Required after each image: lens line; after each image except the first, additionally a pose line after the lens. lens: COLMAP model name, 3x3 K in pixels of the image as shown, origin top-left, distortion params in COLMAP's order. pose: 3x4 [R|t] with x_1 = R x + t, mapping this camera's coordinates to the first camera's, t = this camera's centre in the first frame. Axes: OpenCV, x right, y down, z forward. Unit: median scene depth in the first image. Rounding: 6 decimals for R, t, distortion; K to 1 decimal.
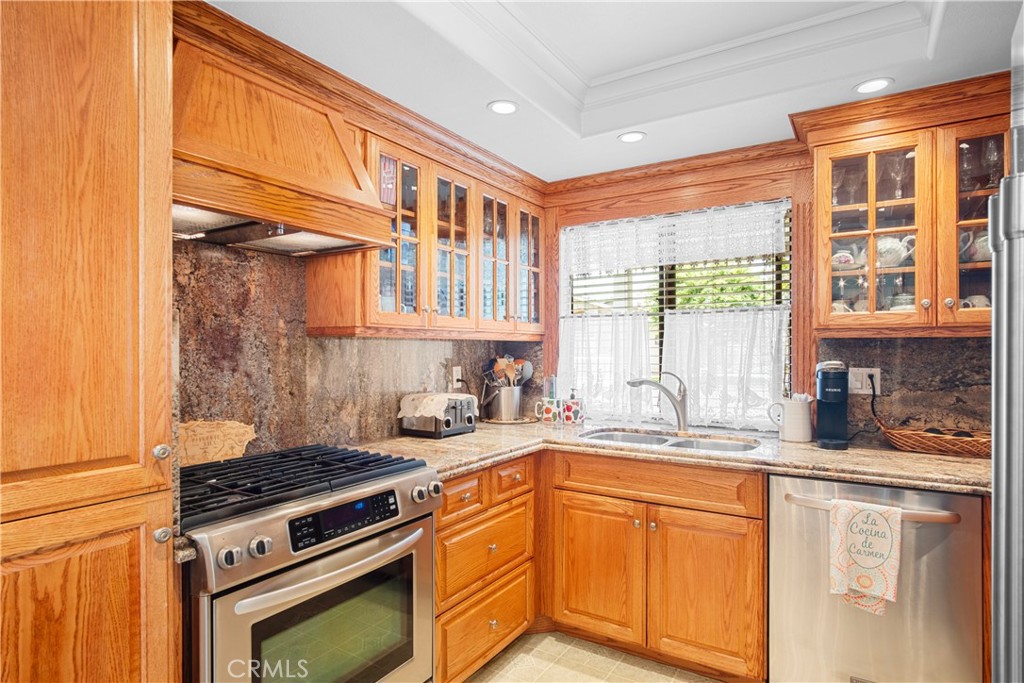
lens RADIAL K [[561.1, 0, 510.3], [0, 561.1, 350.5], [0, 0, 1]] dist [-0.003154, 0.000165]
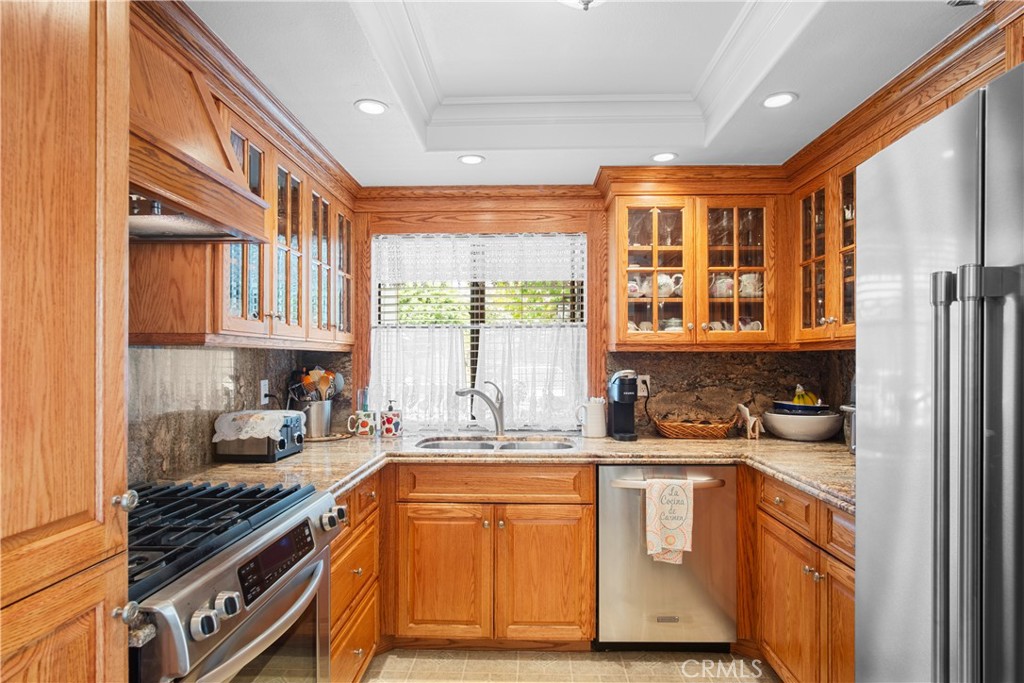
lens RADIAL K [[568.8, 0, 513.3], [0, 568.8, 358.0], [0, 0, 1]] dist [-0.003902, 0.001055]
pose [[0.859197, 0.001810, 0.511642, -0.283695], [0.000626, 0.999989, -0.004588, -0.002164], [-0.511645, 0.004262, 0.859186, 0.045040]]
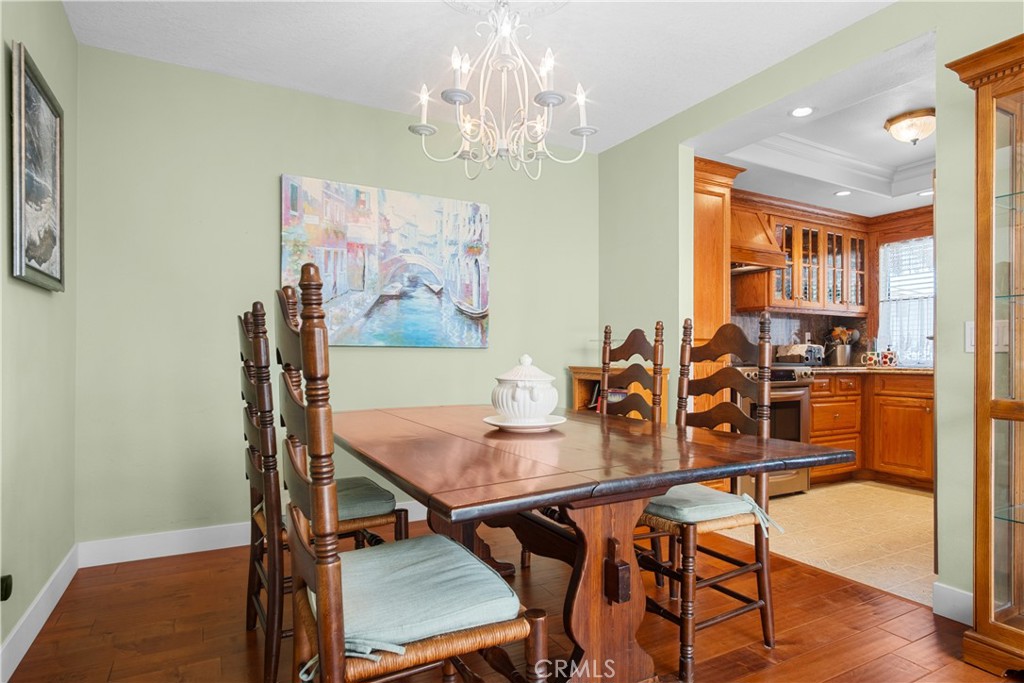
lens RADIAL K [[568.8, 0, 513.3], [0, 568.8, 358.0], [0, 0, 1]] dist [-0.003902, 0.001055]
pose [[0.877677, 0.001290, -0.479251, -0.069856], [-0.003024, 0.999991, -0.002846, 0.149547], [0.479244, 0.003948, 0.877673, -1.247159]]
